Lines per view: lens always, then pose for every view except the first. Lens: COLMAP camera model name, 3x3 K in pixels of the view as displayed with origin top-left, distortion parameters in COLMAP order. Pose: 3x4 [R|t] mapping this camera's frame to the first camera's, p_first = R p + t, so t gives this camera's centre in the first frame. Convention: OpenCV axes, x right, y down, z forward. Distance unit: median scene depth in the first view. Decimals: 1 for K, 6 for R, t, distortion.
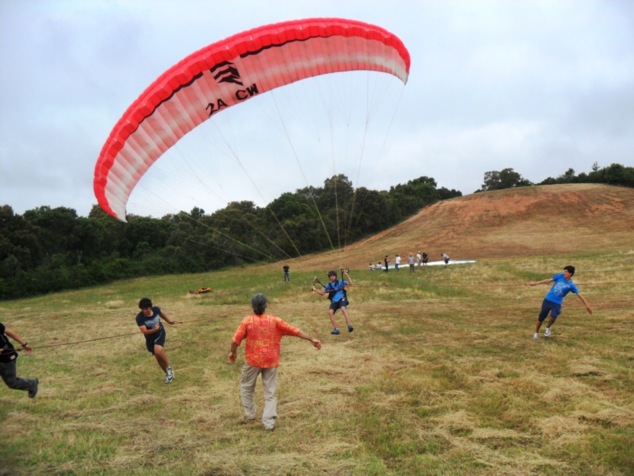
lens RADIAL K [[719.0, 0, 313.3], [0, 719.0, 239.0], [0, 0, 1]] dist [-0.122784, 0.000000]
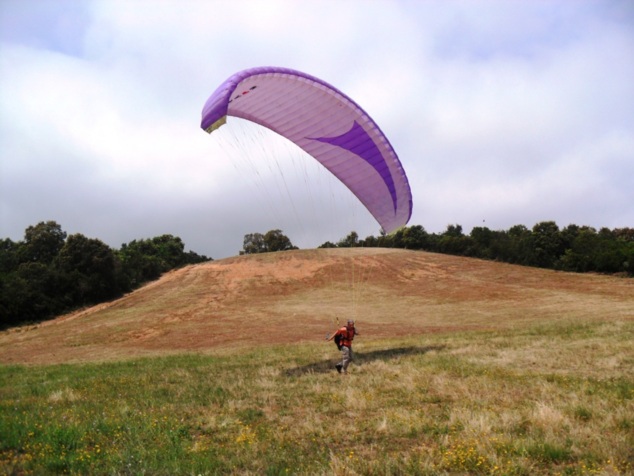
lens RADIAL K [[719.0, 0, 319.4], [0, 719.0, 235.8], [0, 0, 1]] dist [-0.122784, 0.000000]
pose [[0.930757, 0.053110, 0.361761, 0.037604], [-0.007413, 0.991932, -0.126552, 0.010101], [-0.365563, 0.115107, 0.923642, 0.301305]]
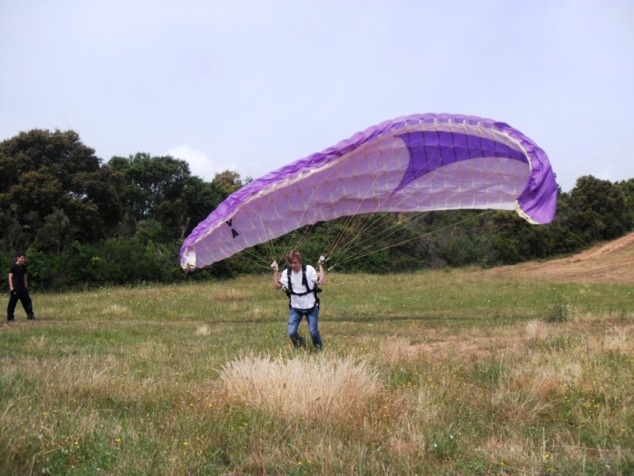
lens RADIAL K [[719.0, 0, 319.3], [0, 719.0, 233.5], [0, 0, 1]] dist [-0.122784, 0.000000]
pose [[0.985205, 0.070440, -0.156234, -0.077644], [-0.075013, 0.996904, -0.023560, 0.020347], [0.154091, 0.034931, 0.987439, 0.262601]]
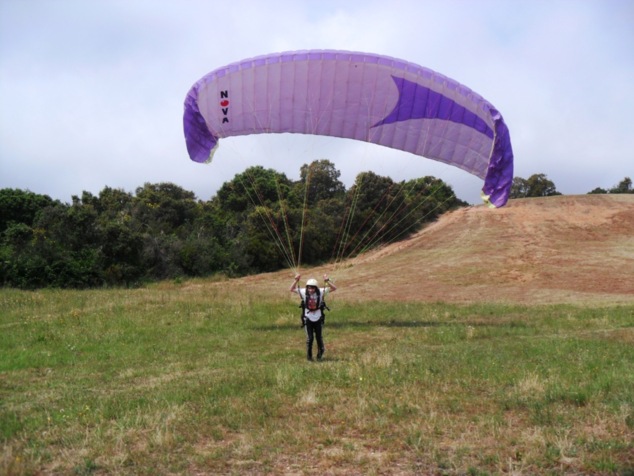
lens RADIAL K [[719.0, 0, 316.8], [0, 719.0, 238.8], [0, 0, 1]] dist [-0.122784, 0.000000]
pose [[0.992991, 0.063133, 0.099914, -0.037887], [-0.059474, 0.997460, -0.039188, 0.015832], [-0.102135, 0.032971, 0.994224, 0.346526]]
